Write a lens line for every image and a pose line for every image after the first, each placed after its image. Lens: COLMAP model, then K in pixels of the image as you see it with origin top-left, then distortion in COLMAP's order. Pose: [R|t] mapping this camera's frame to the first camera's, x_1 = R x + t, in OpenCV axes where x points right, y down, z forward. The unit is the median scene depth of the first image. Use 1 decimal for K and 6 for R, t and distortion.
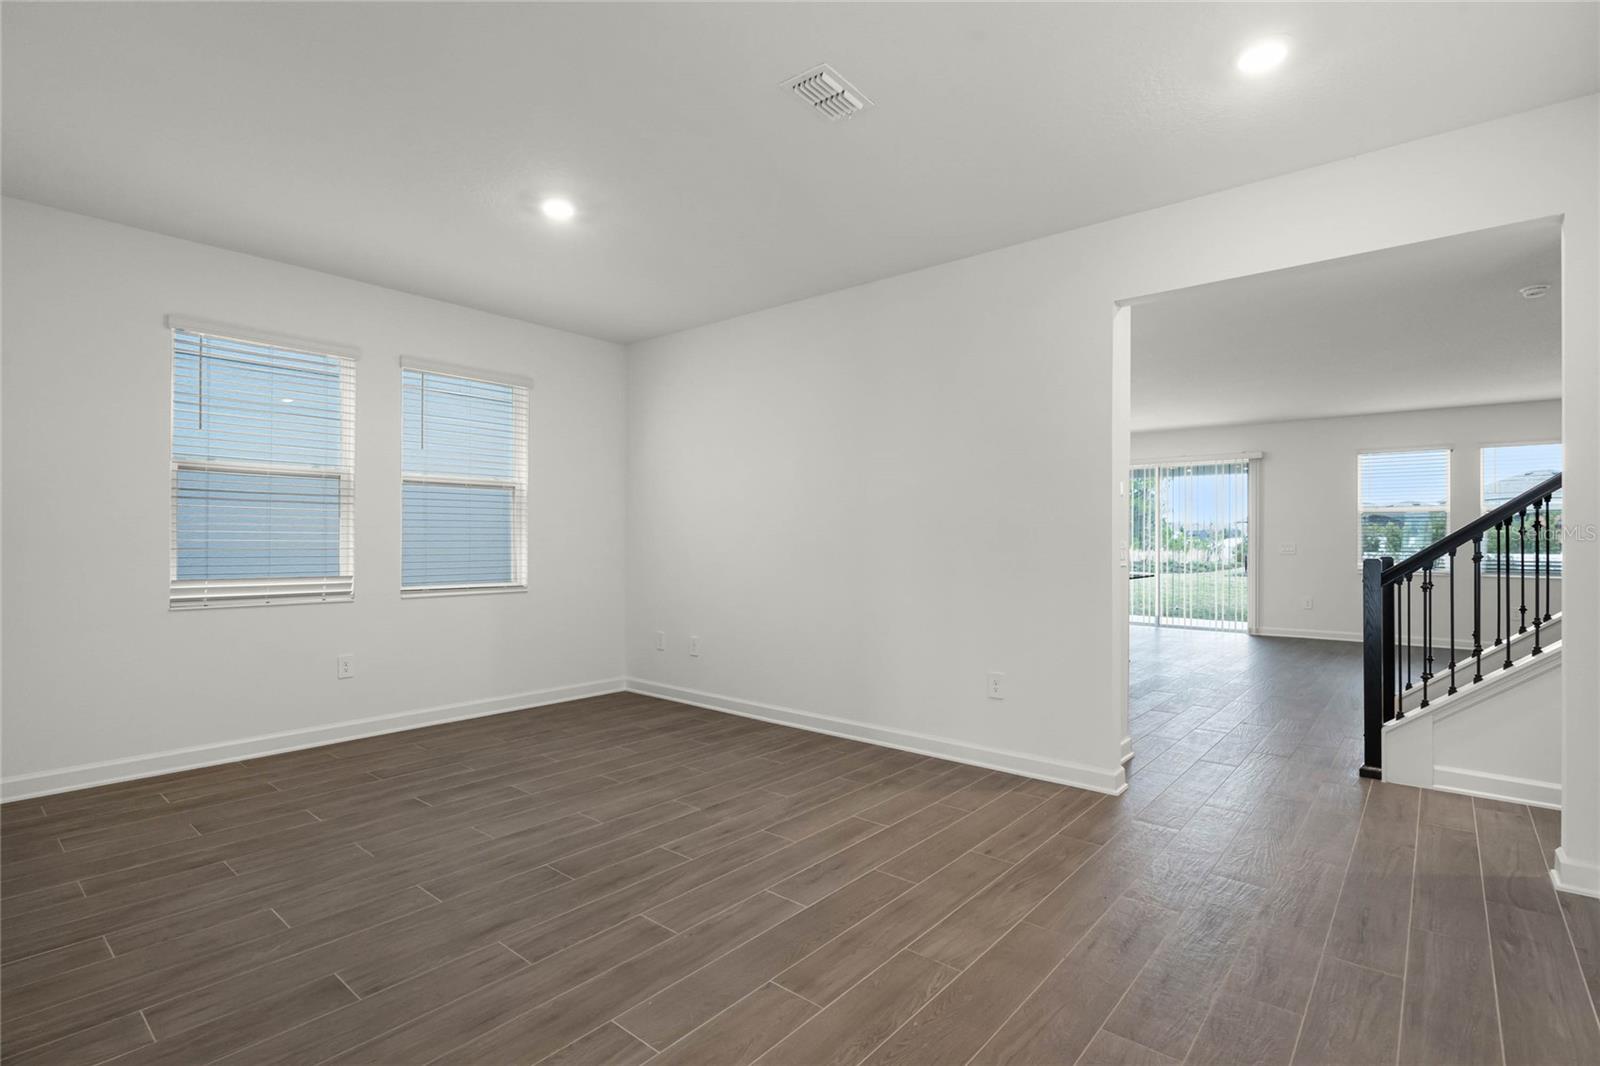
lens RADIAL K [[765.4, 0, 805.5], [0, 765.4, 534.0], [0, 0, 1]] dist [-0.006262, -0.001536]
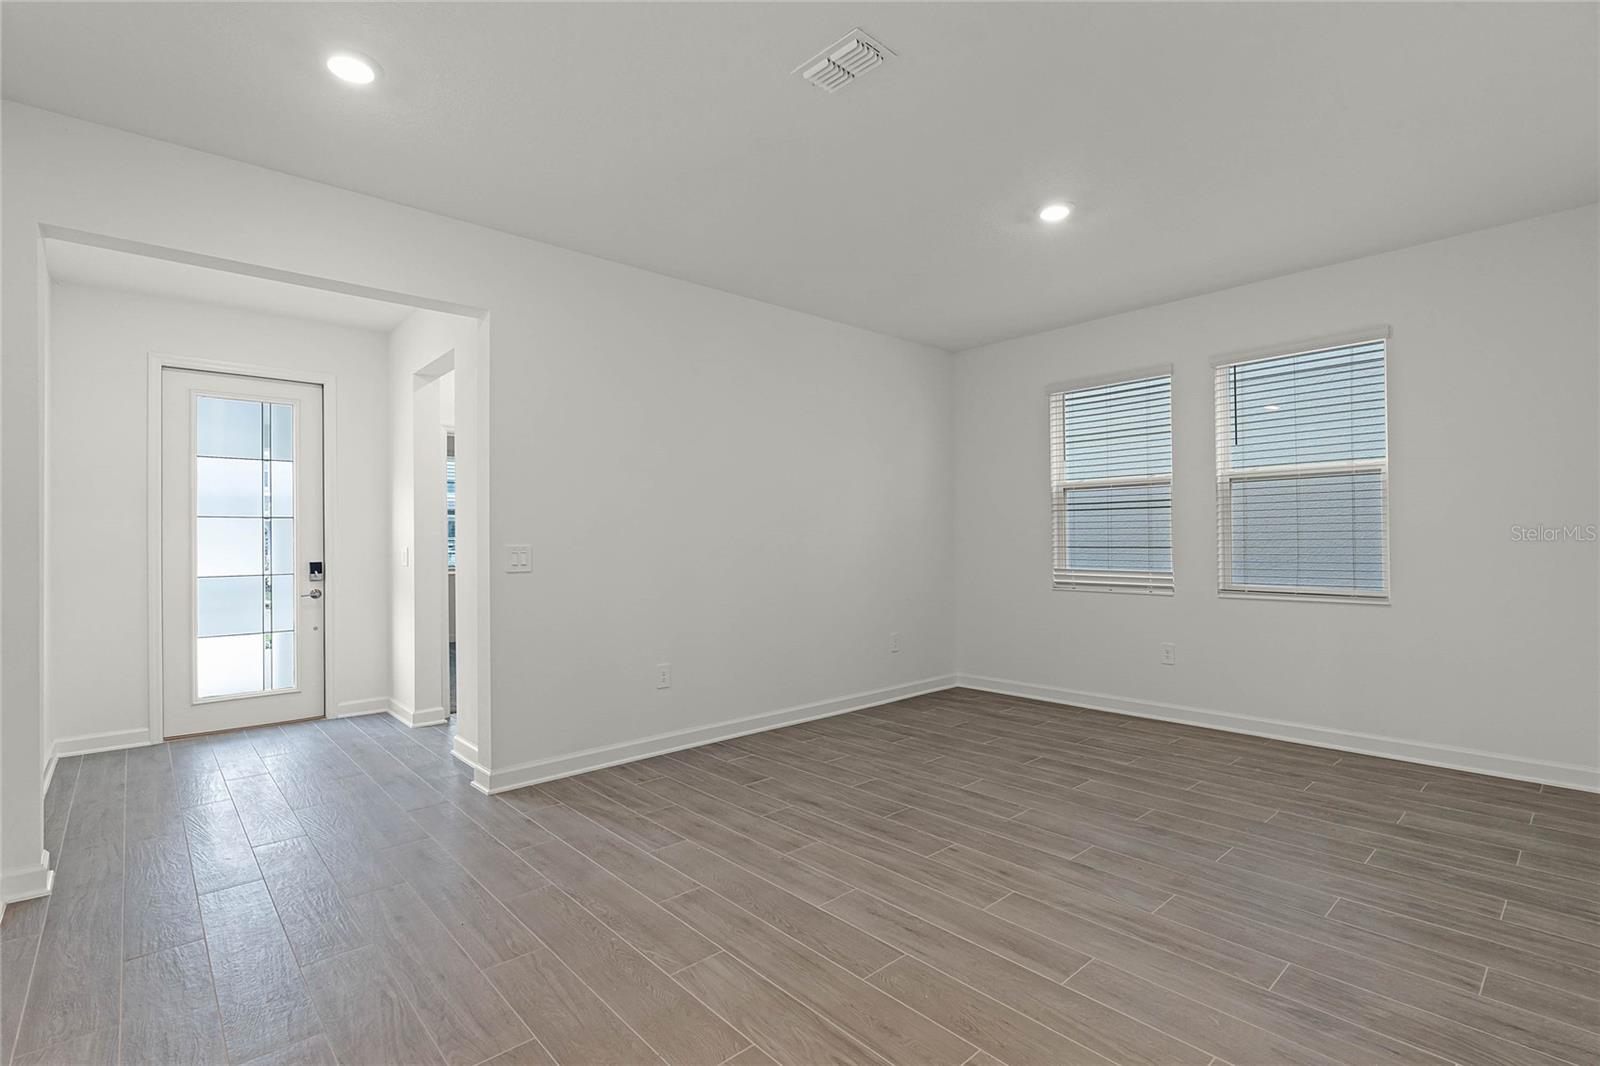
lens RADIAL K [[765.4, 0, 812.3], [0, 765.4, 533.6], [0, 0, 1]] dist [-0.006262, -0.001536]
pose [[-0.145308, -0.010194, -0.989334, 0.719037], [0.015316, 0.999804, -0.012552, 0.006509], [0.989268, -0.016977, -0.145123, 0.821473]]
